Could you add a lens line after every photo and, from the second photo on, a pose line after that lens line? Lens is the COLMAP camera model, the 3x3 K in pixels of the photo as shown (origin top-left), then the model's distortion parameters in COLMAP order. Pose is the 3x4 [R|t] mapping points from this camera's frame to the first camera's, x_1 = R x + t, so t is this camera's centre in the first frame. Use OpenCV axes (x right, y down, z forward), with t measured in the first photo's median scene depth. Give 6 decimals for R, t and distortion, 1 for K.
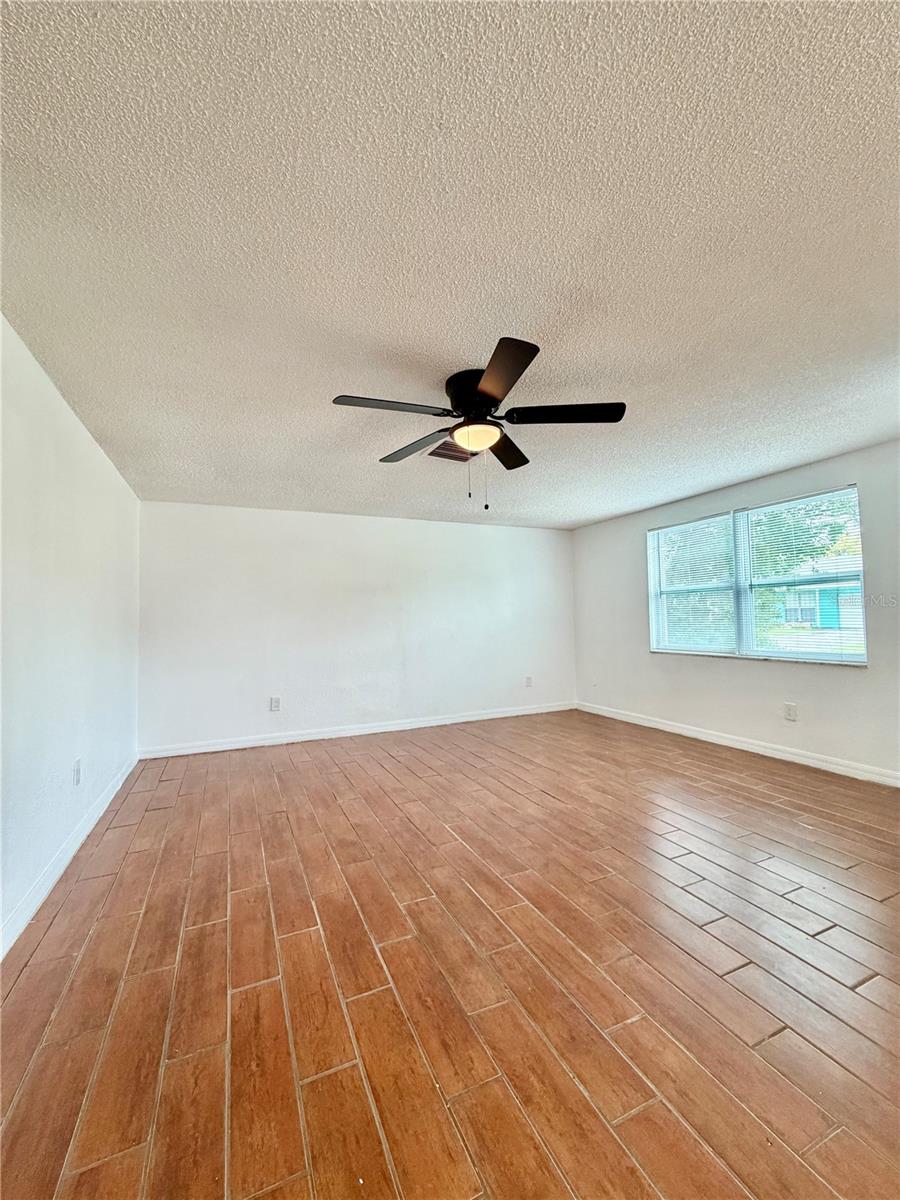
lens RADIAL K [[476.6, 0, 450.0], [0, 476.6, 597.3], [0, 0, 1]] dist [-0.000945, 0.000070]
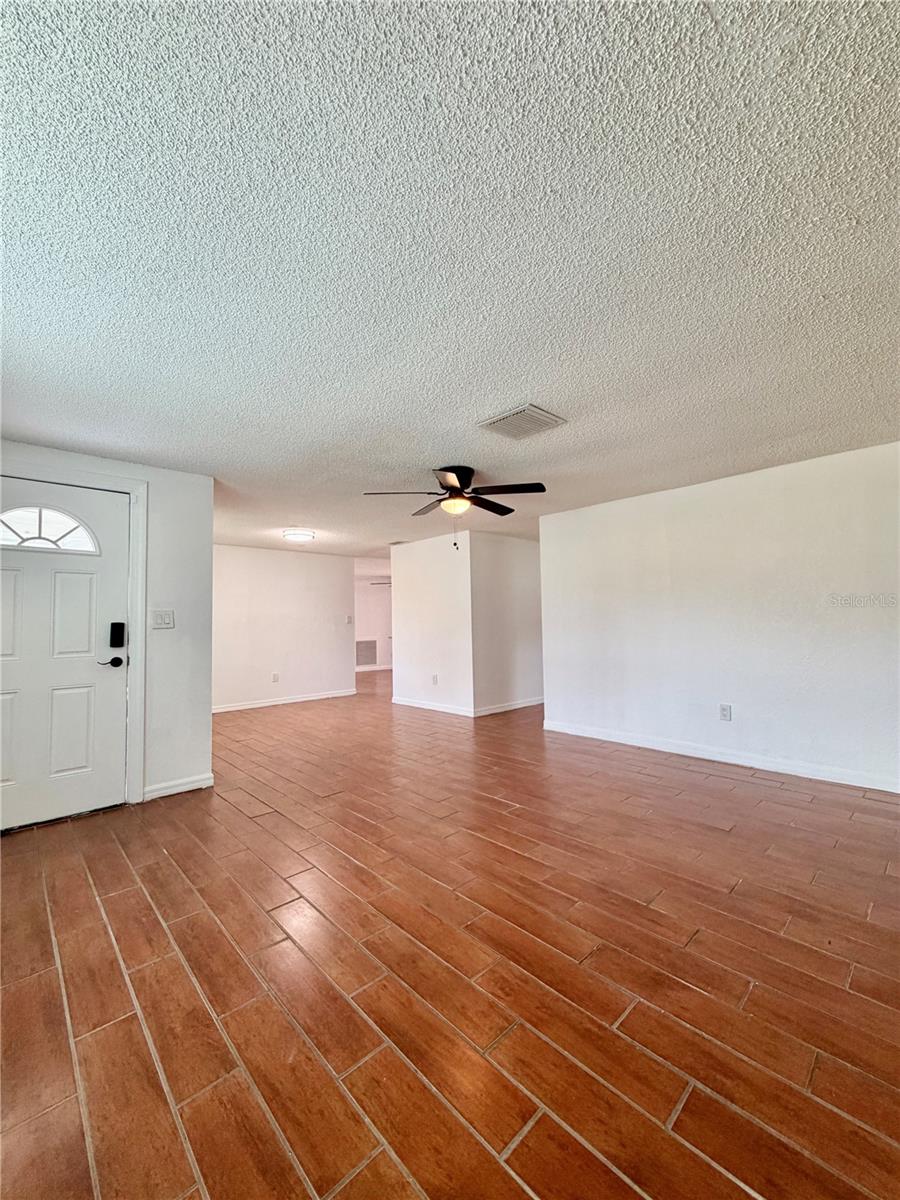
lens RADIAL K [[481.4, 0, 448.6], [0, 481.4, 595.7], [0, 0, 1]] dist [-0.001051, 0.000034]
pose [[-0.949236, 0.018068, -0.314046, 0.354687], [0.049478, 0.994498, -0.092337, 0.063799], [0.310650, -0.103188, -0.944907, 1.492225]]
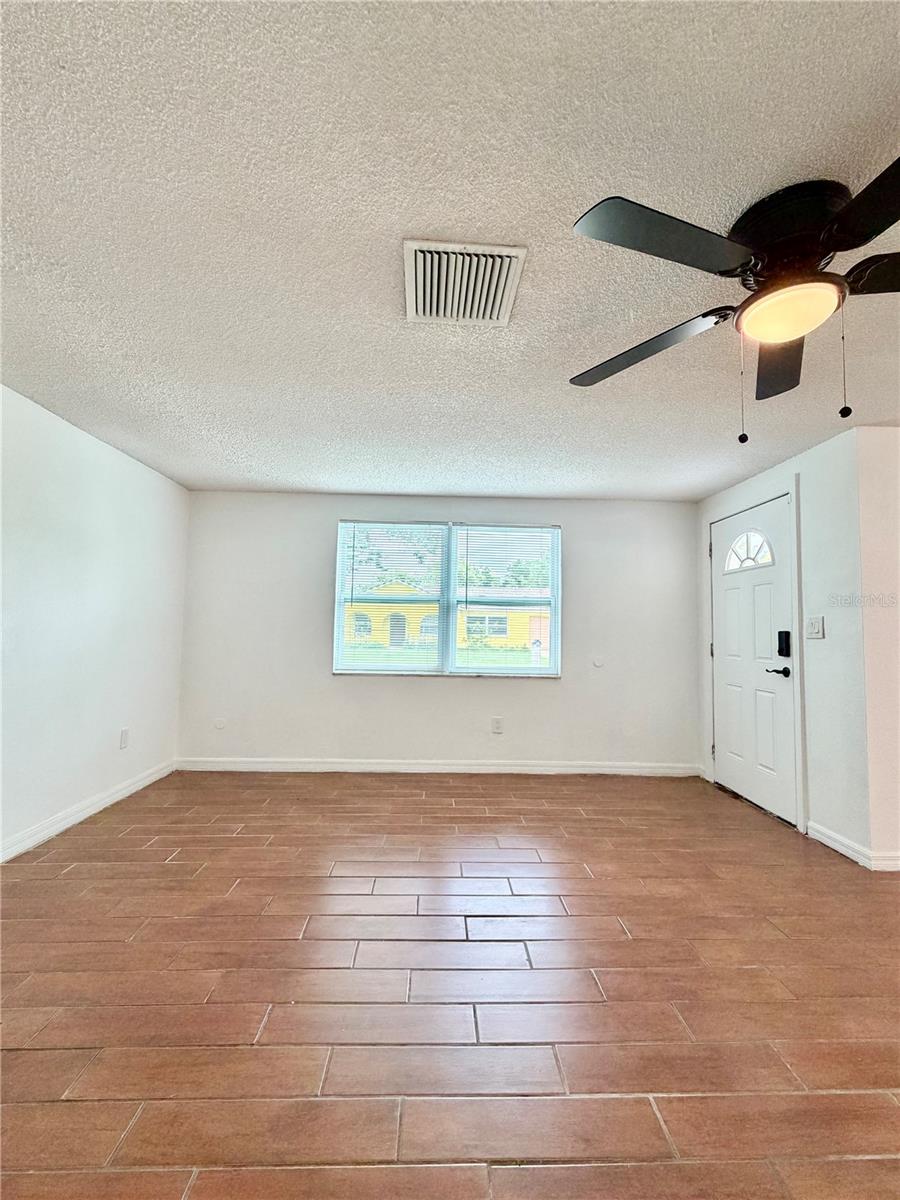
lens RADIAL K [[507.4, 0, 449.3], [0, 507.4, 597.0], [0, 0, 1]] dist [-0.000225, 0.000382]
pose [[0.384246, 0.088700, 0.918960, -0.381162], [-0.068306, 0.995377, -0.067516, 0.042778], [-0.920700, -0.036828, 0.388529, 0.681540]]
